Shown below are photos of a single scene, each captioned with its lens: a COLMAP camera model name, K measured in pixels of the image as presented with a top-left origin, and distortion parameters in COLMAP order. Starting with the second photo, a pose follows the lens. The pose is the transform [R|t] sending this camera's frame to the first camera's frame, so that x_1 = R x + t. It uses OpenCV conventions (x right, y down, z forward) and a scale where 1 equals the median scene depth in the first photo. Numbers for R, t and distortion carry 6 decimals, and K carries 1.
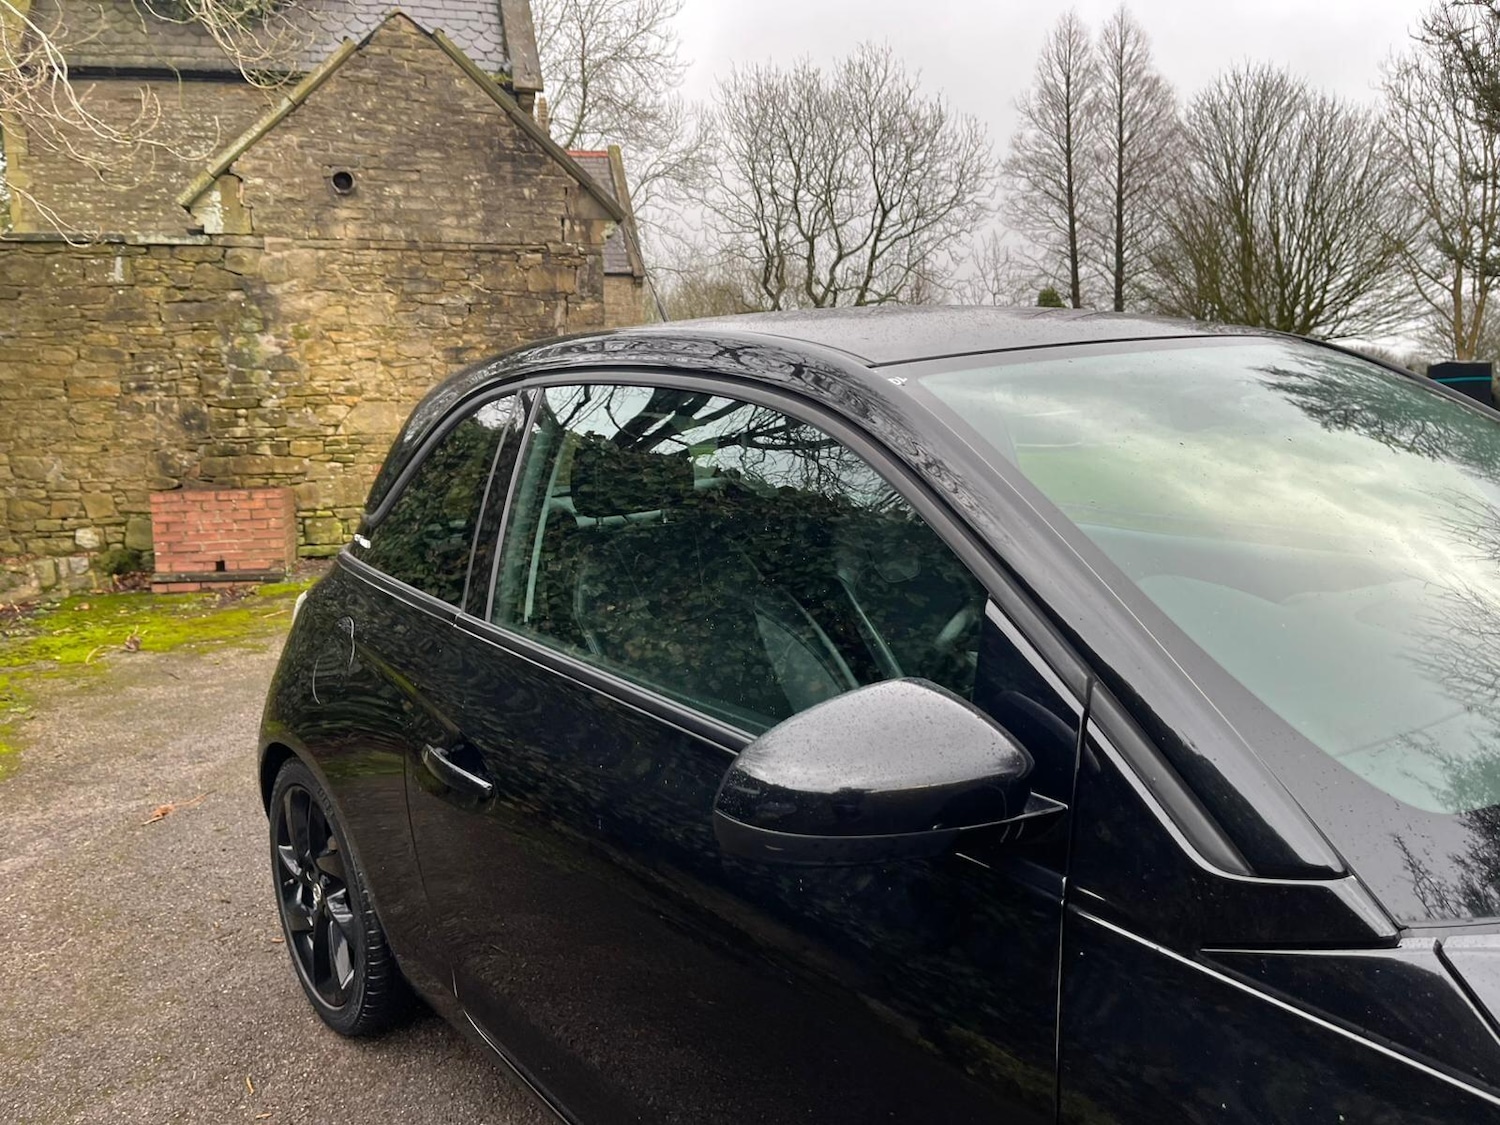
lens RADIAL K [[1128.6, 0, 746.4], [0, 1128.6, 556.8], [0, 0, 1]] dist [0.010467, 0.015325]
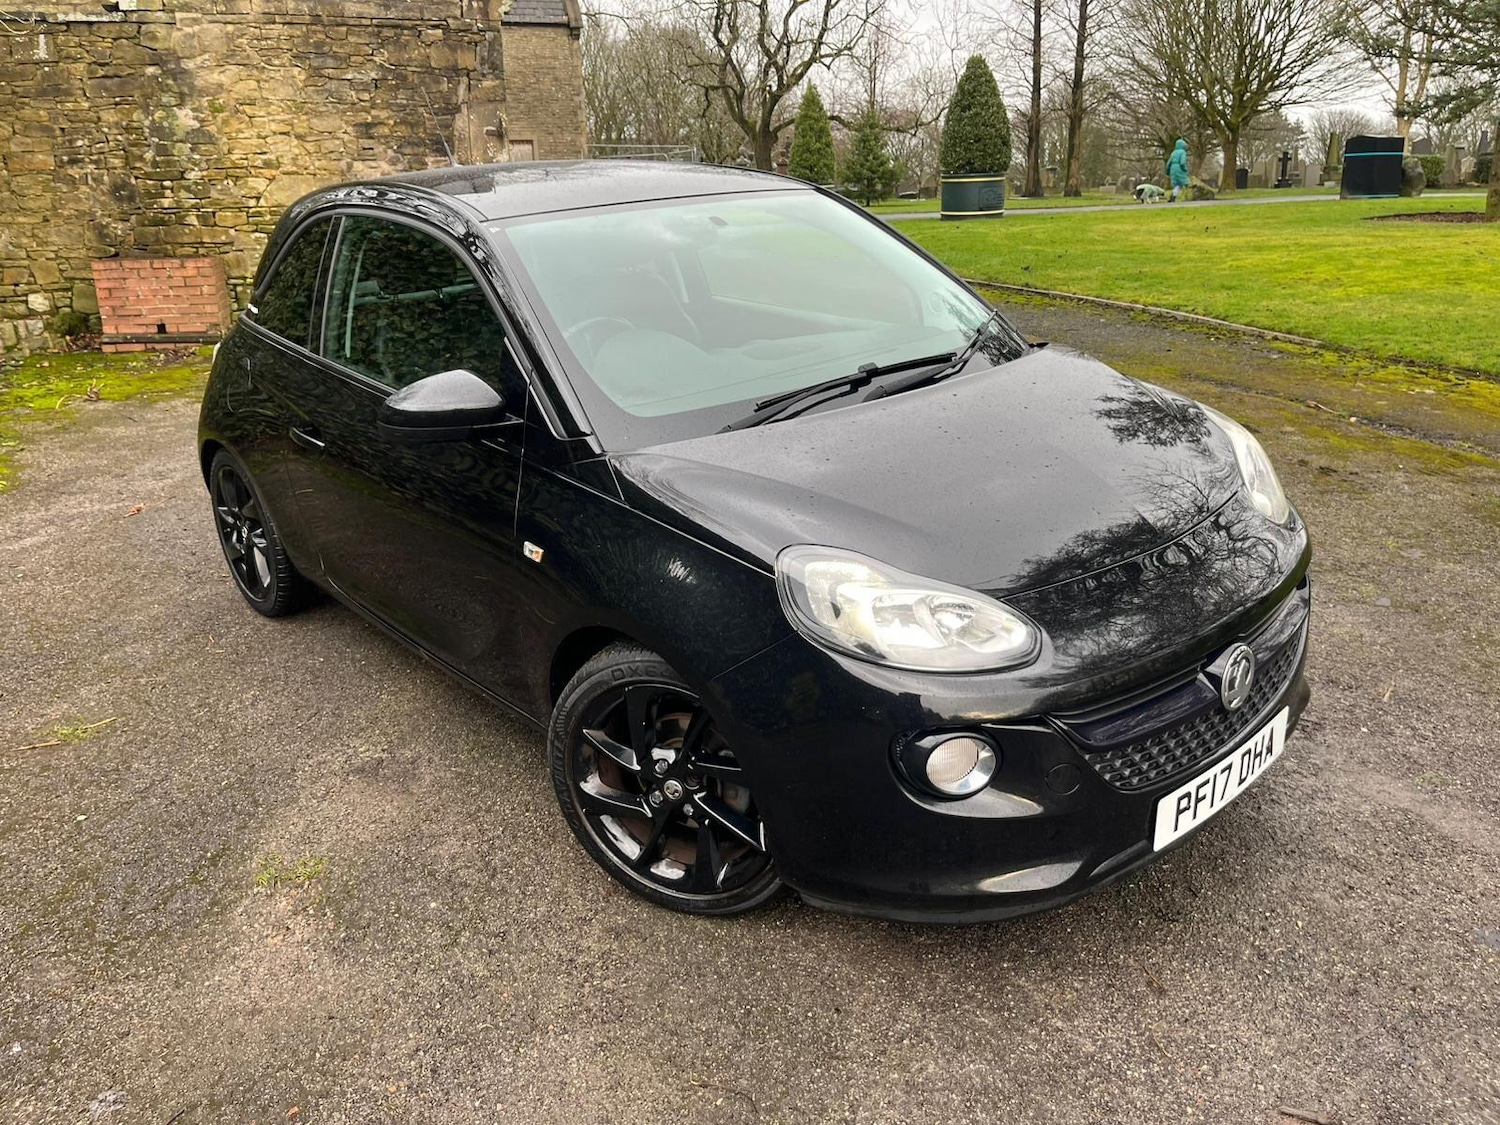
lens RADIAL K [[1125.2, 0, 764.1], [0, 1125.2, 562.7], [0, 0, 1]] dist [0.068647, -0.100801]
pose [[0.999037, -0.001985, 0.043820, 0.076553], [-0.006951, 0.979191, 0.202821, 0.002256], [-0.043311, -0.202930, 0.978235, -0.164767]]
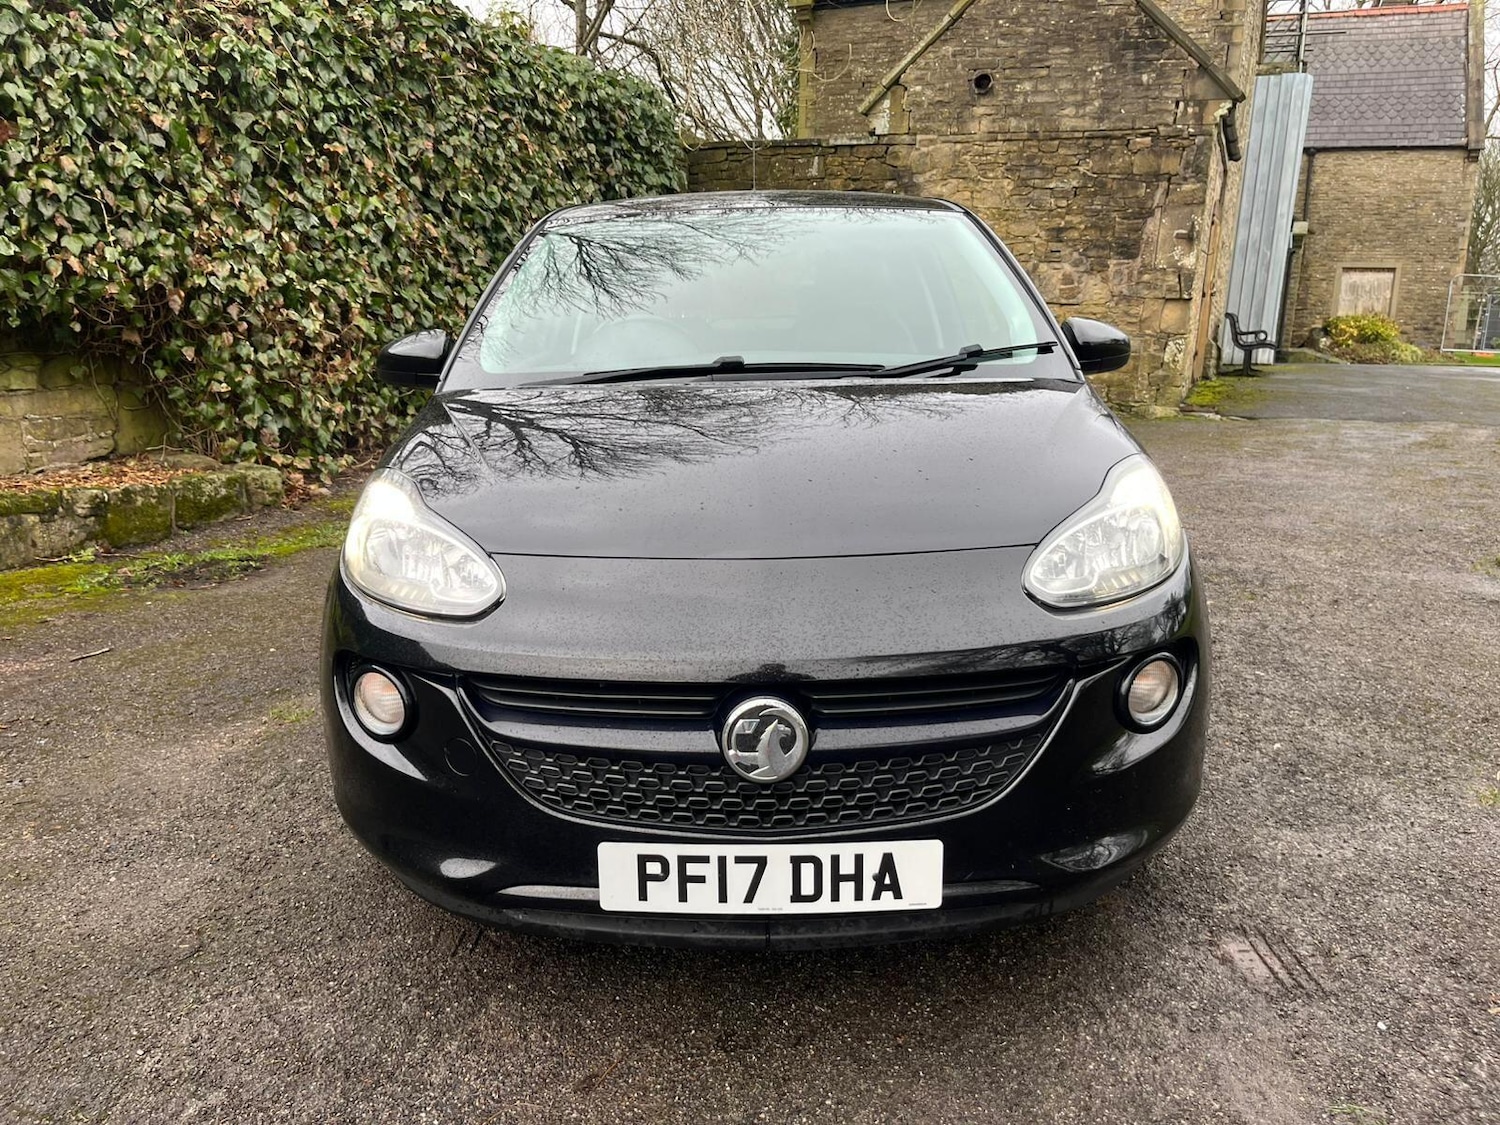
lens RADIAL K [[1125.2, 0, 757.8], [0, 1125.2, 559.0], [0, 0, 1]] dist [0.068647, -0.100801]
pose [[0.772668, 0.183486, -0.607715, 0.274318], [-0.122153, 0.982401, 0.141305, 0.017956], [0.622947, -0.034948, 0.781483, -0.089675]]
